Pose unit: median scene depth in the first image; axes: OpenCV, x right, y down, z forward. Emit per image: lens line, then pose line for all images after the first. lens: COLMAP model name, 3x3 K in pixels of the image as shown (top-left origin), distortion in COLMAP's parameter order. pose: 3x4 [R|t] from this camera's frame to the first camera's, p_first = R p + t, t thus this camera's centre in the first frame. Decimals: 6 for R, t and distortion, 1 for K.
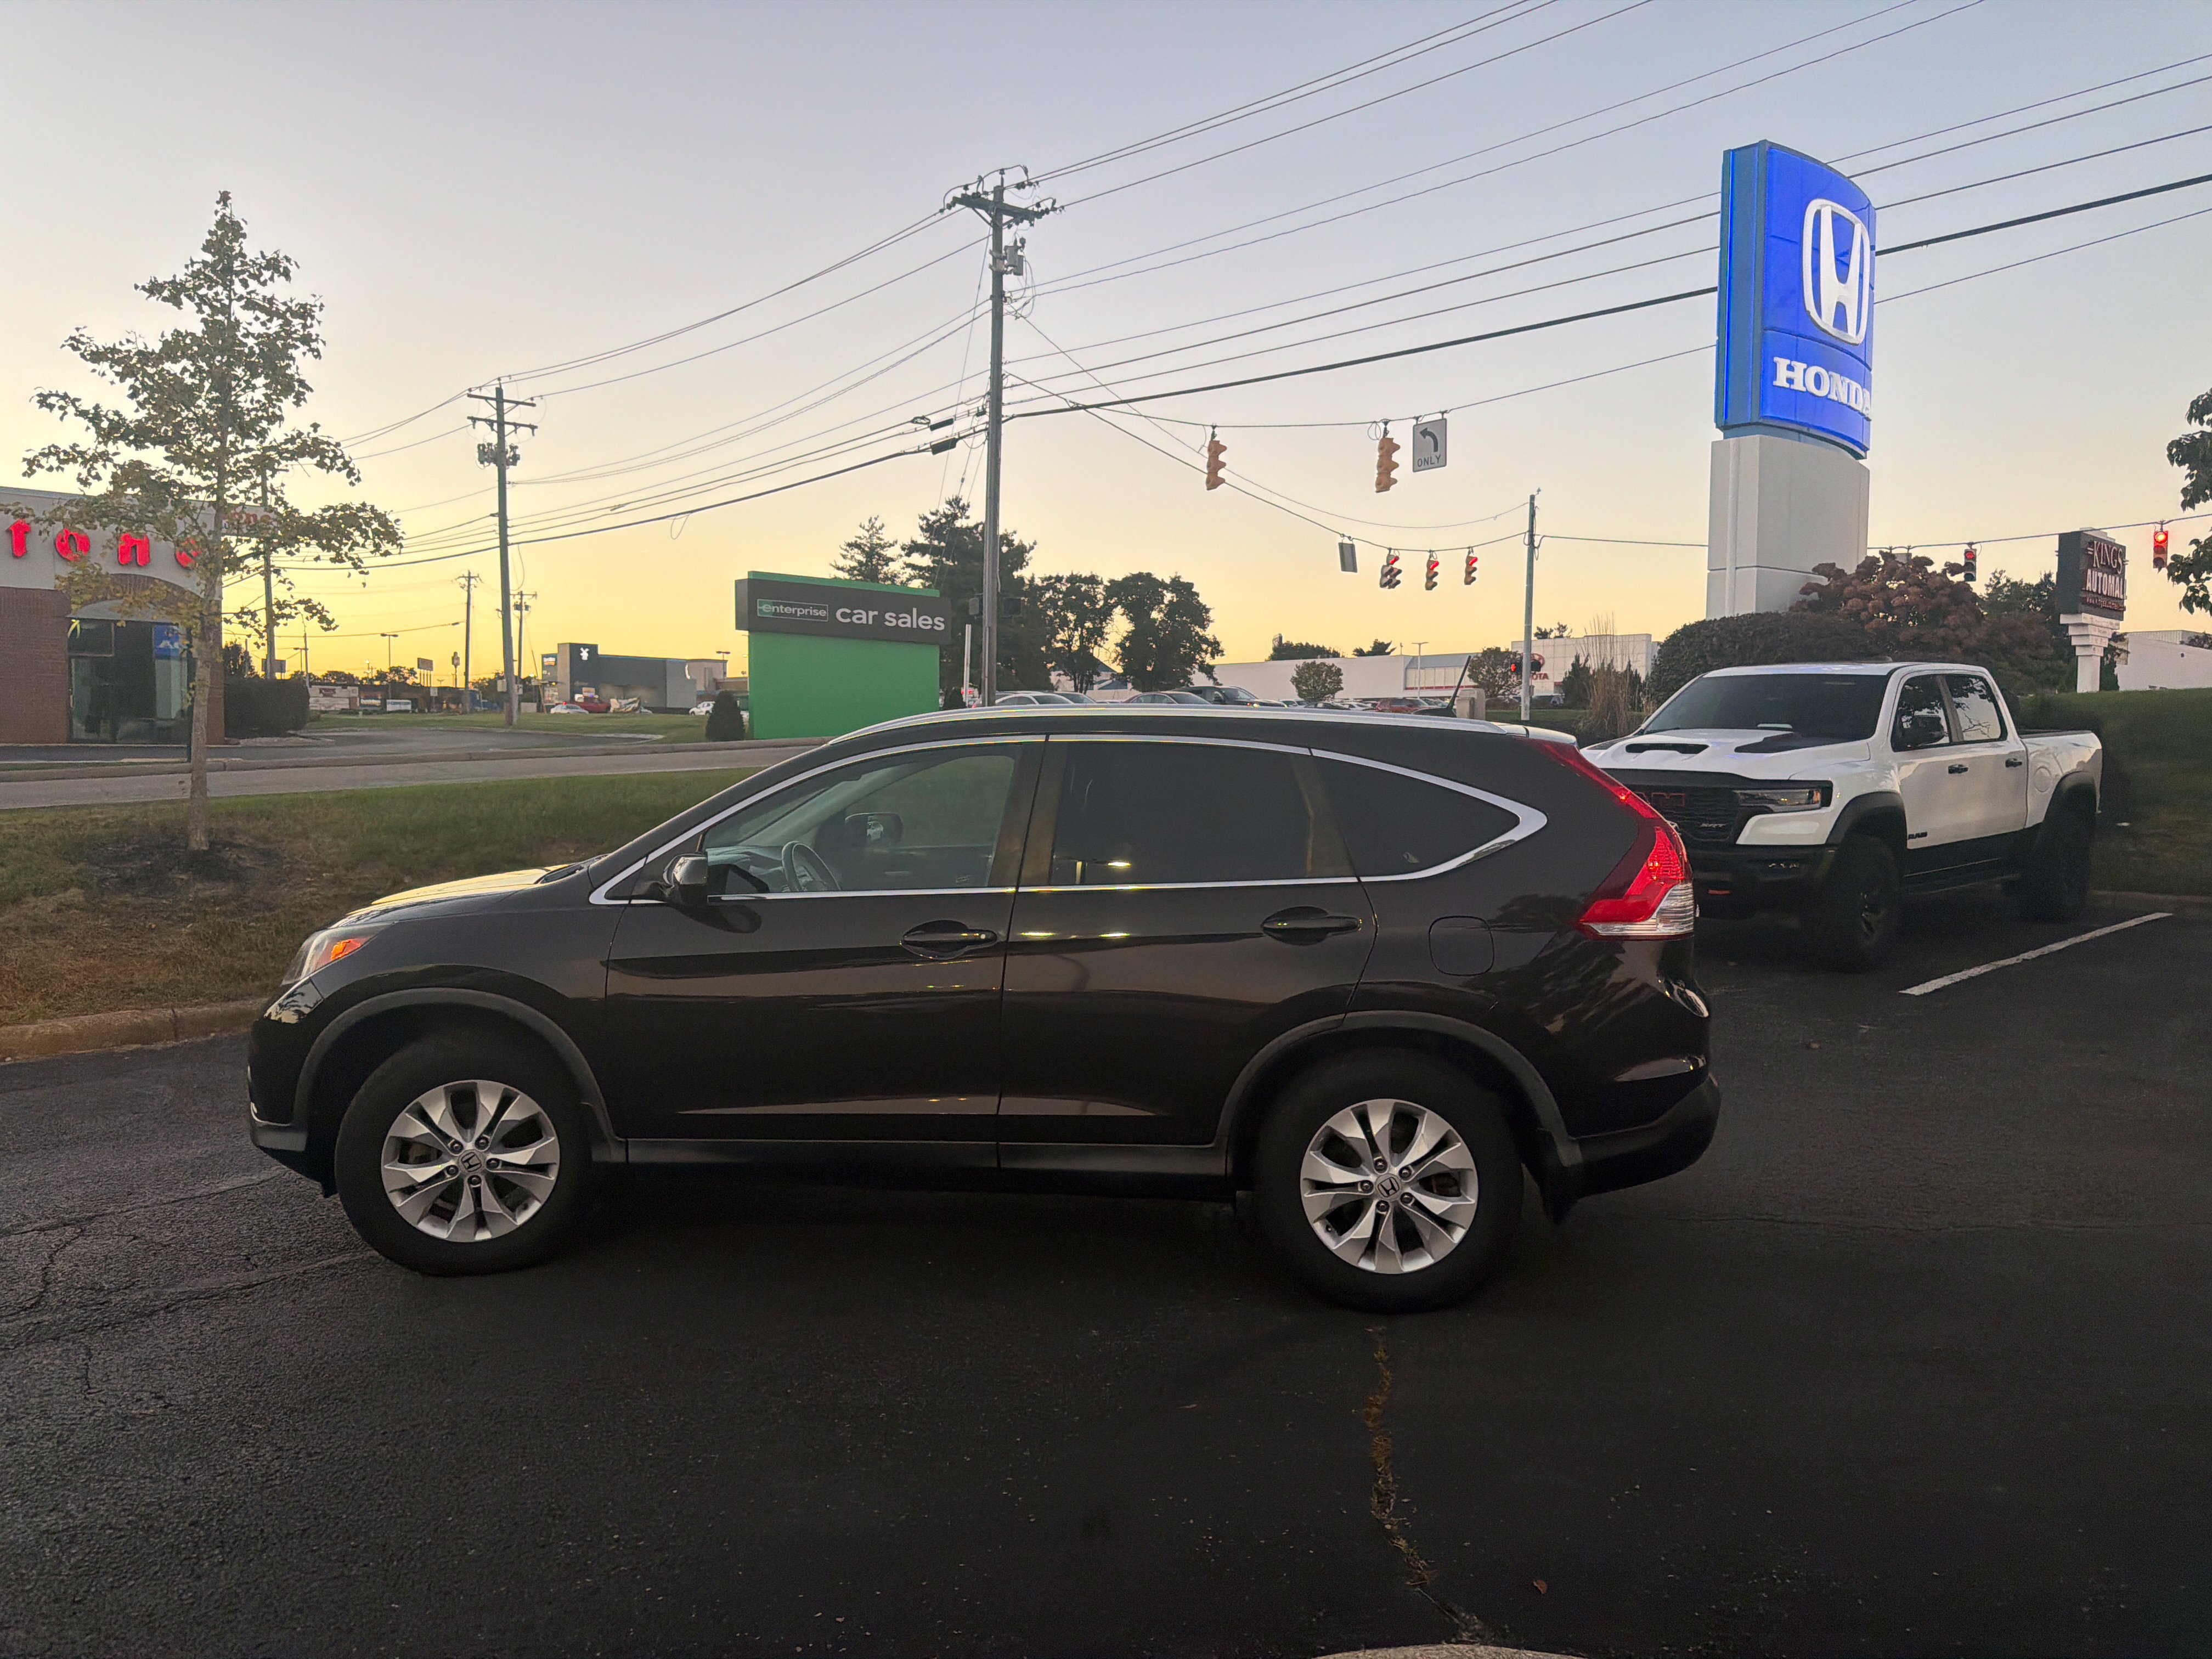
lens RADIAL K [[1554.9, 0, 1119.2], [0, 1554.9, 829.5], [0, 0, 1]] dist [0.135300, -0.220558]
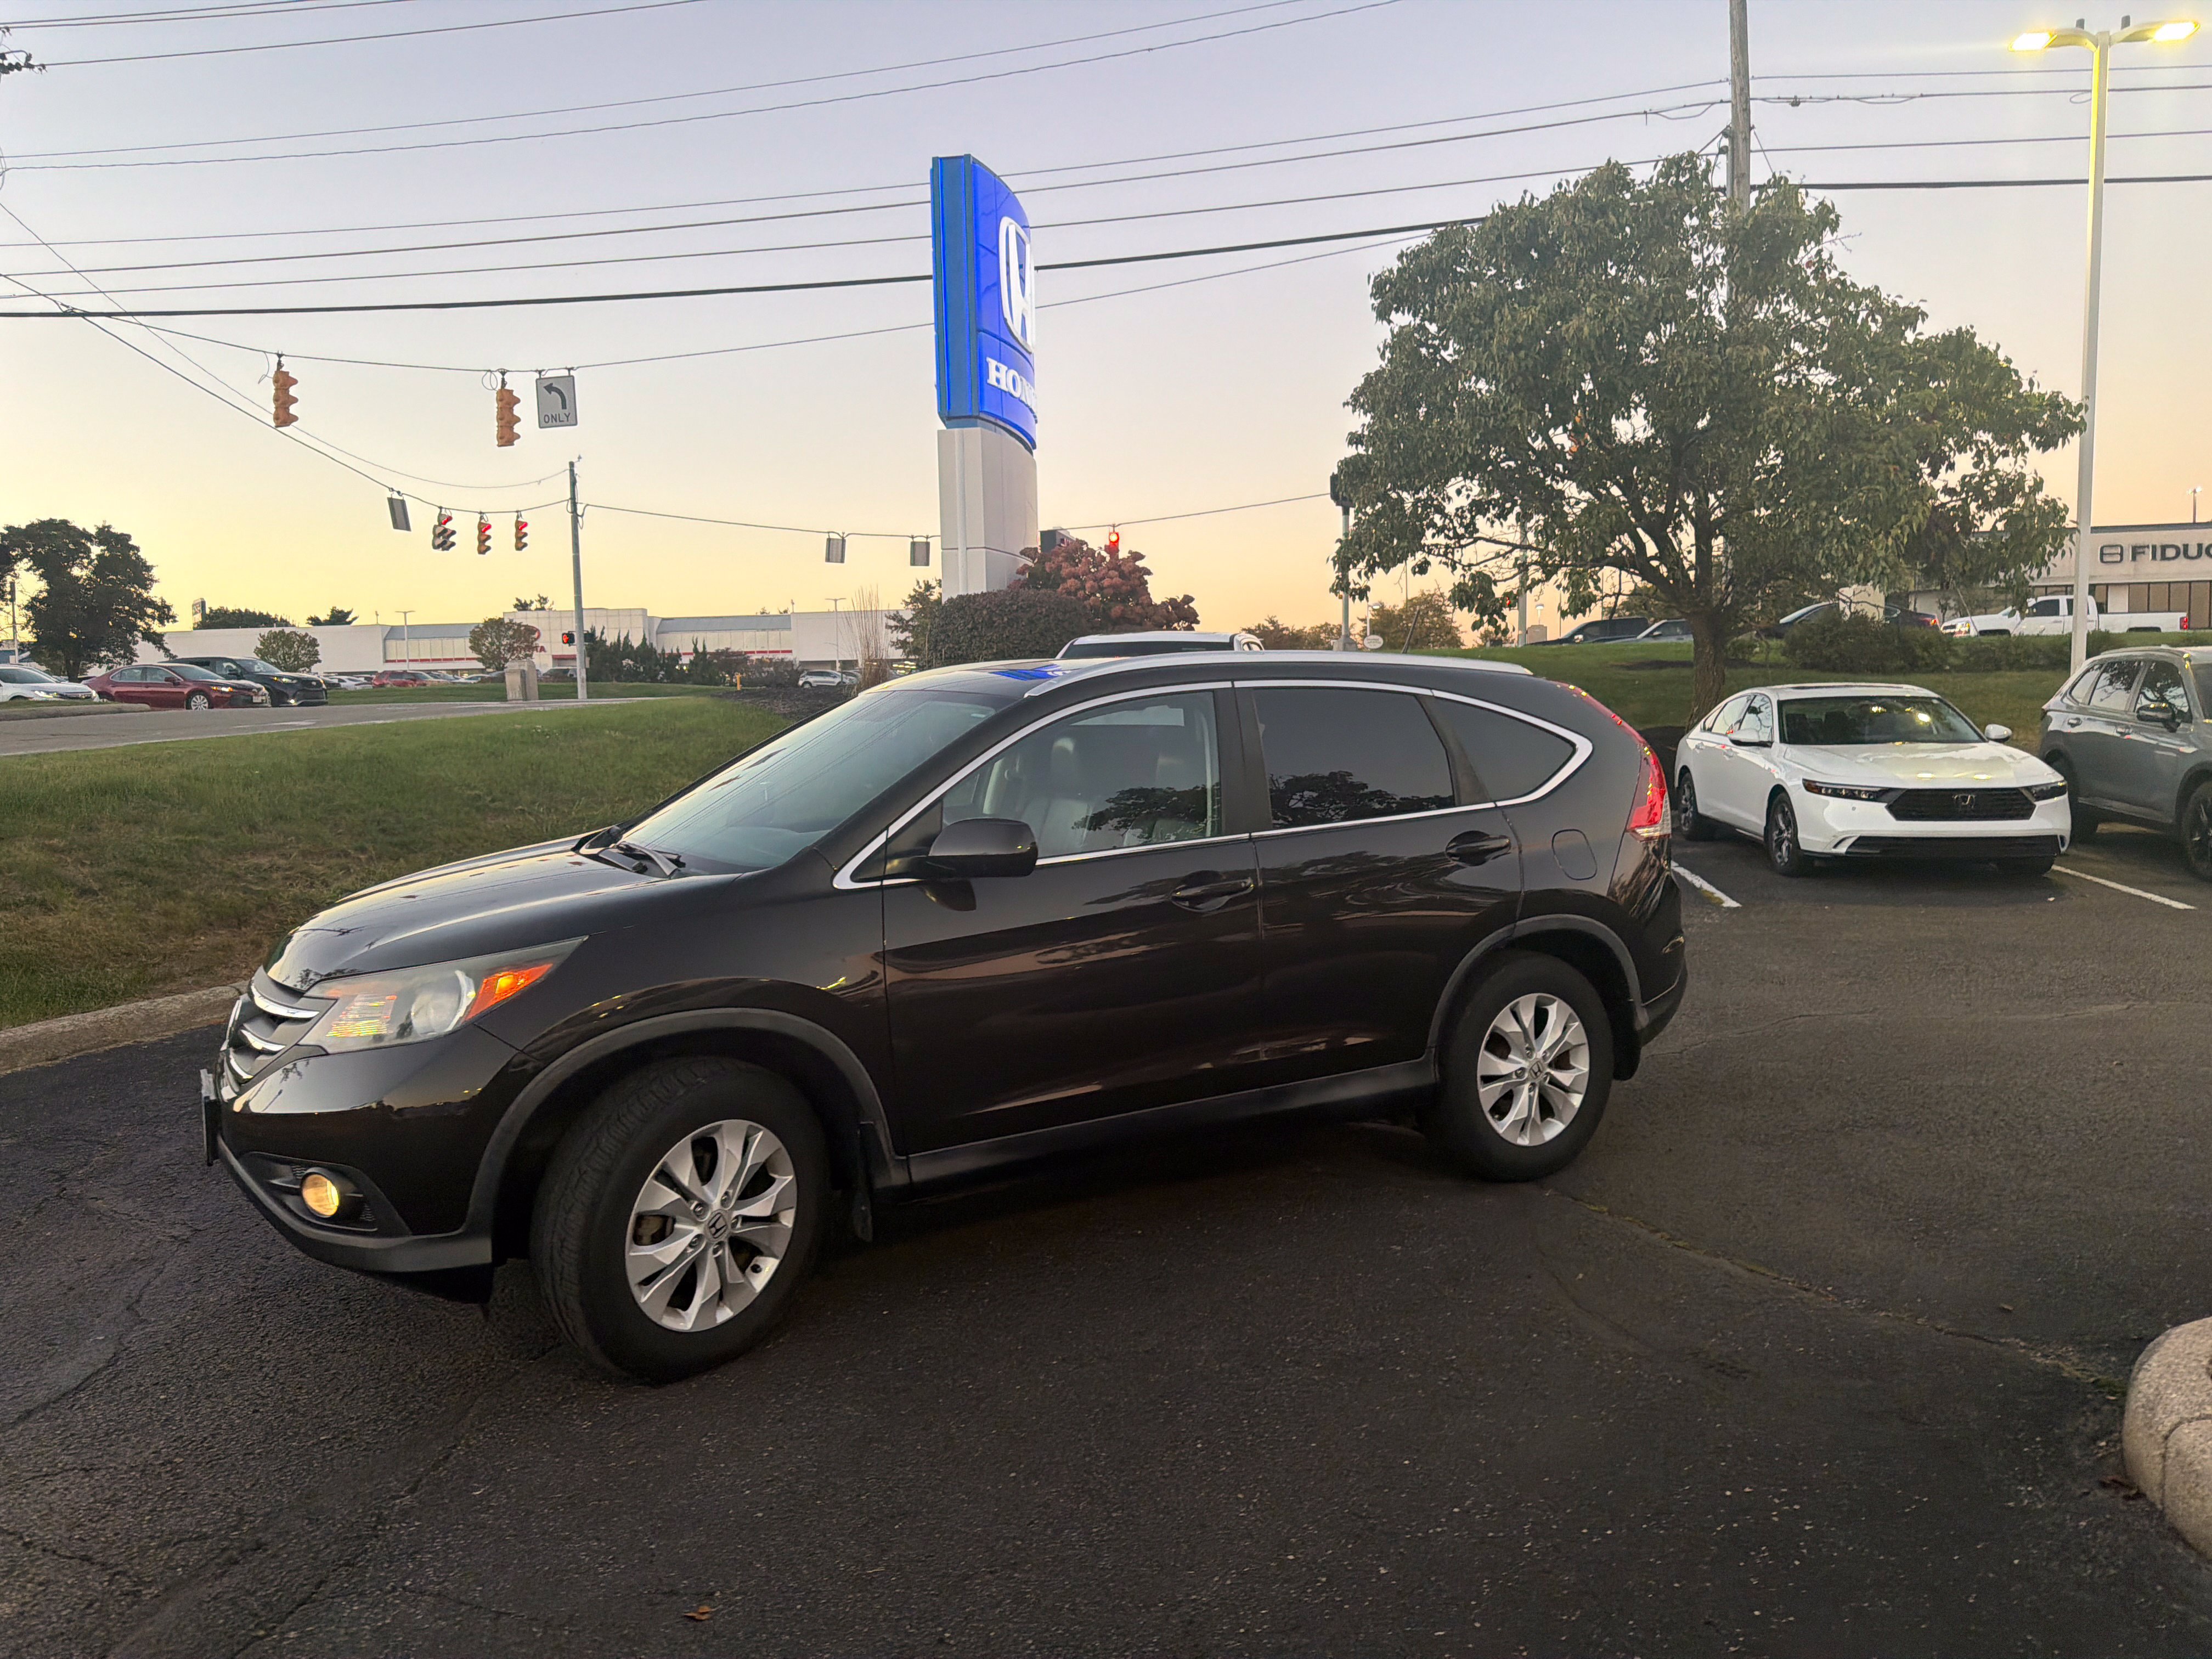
lens RADIAL K [[1557.9, 0, 1104.9], [0, 1557.9, 812.4], [0, 0, 1]] dist [0.099375, -0.146764]
pose [[0.807735, -0.061594, 0.586319, -0.107850], [0.058313, 0.997997, 0.024507, -0.000922], [-0.586655, 0.014395, 0.809709, 0.036728]]
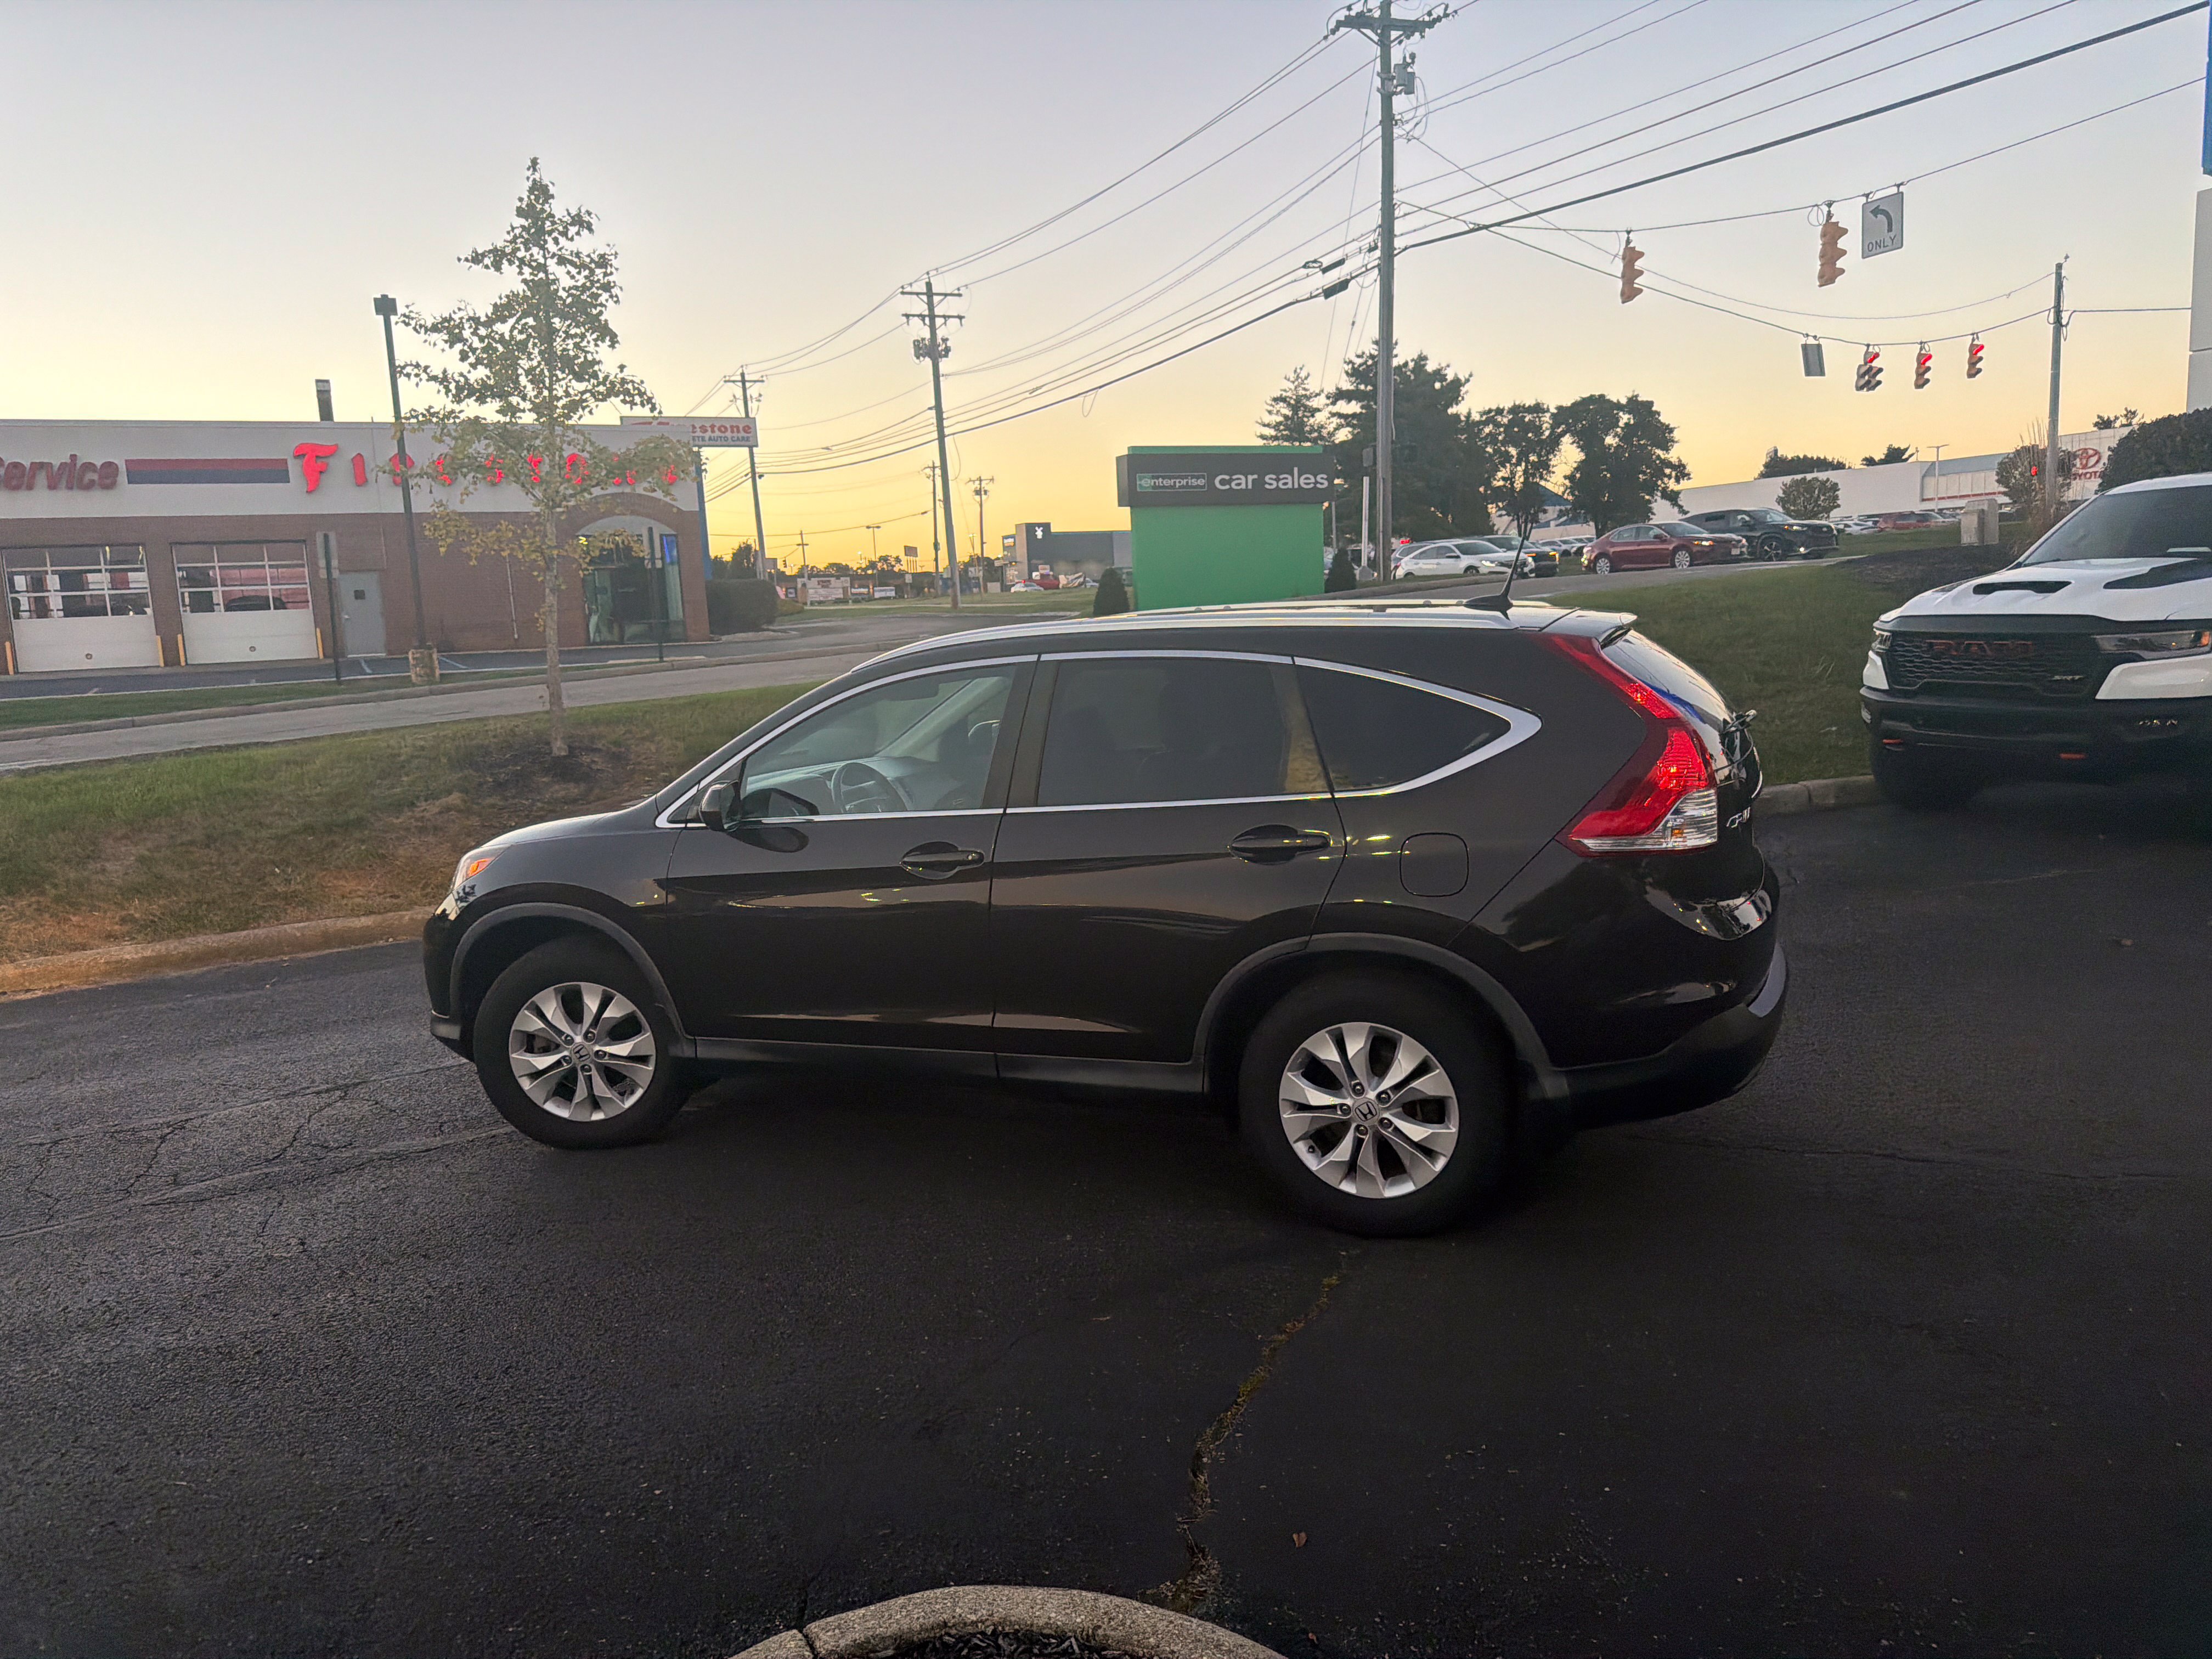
lens RADIAL K [[1579.4, 0, 1093.6], [0, 1579.4, 824.9], [0, 0, 1]] dist [0.068322, -0.102180]
pose [[0.952773, -0.013880, -0.303365, 0.045033], [0.040489, 0.995842, 0.081601, -0.005036], [0.300971, -0.090030, 0.949374, 0.005436]]
